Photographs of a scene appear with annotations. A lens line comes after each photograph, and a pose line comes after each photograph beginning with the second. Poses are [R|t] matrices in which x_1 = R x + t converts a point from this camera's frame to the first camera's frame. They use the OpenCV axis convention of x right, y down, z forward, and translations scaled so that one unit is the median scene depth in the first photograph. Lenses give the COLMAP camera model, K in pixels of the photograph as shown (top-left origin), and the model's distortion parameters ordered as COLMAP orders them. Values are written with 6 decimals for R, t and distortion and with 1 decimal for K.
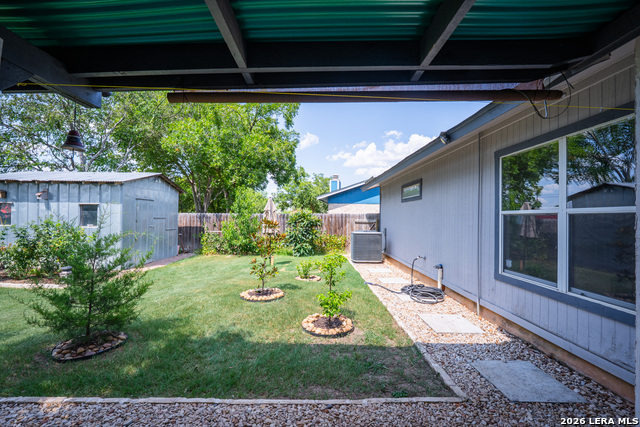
lens RADIAL K [[263.7, 0, 317.1], [0, 263.7, 214.2], [0, 0, 1]] dist [-0.007209, -0.000318]
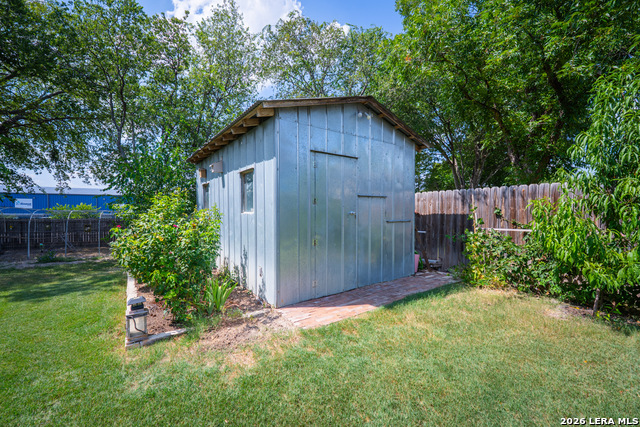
lens RADIAL K [[257.8, 0, 319.3], [0, 257.8, 204.7], [0, 0, 1]] dist [0.000085, -0.000027]
pose [[0.595735, -0.014323, -0.803053, -0.269133], [0.014679, 0.999868, -0.006945, 0.030298], [0.803047, -0.007651, 0.595867, 0.616407]]
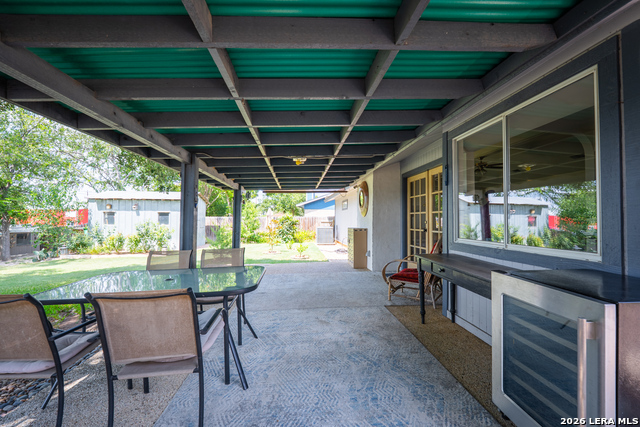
lens RADIAL K [[263.7, 0, 317.1], [0, 263.7, 214.2], [0, 0, 1]] dist [-0.007209, -0.000318]
pose [[0.997164, -0.005733, 0.075046, 0.005909], [0.006523, 0.999926, -0.010287, -0.000042], [-0.074981, 0.010747, 0.997127, -0.615266]]
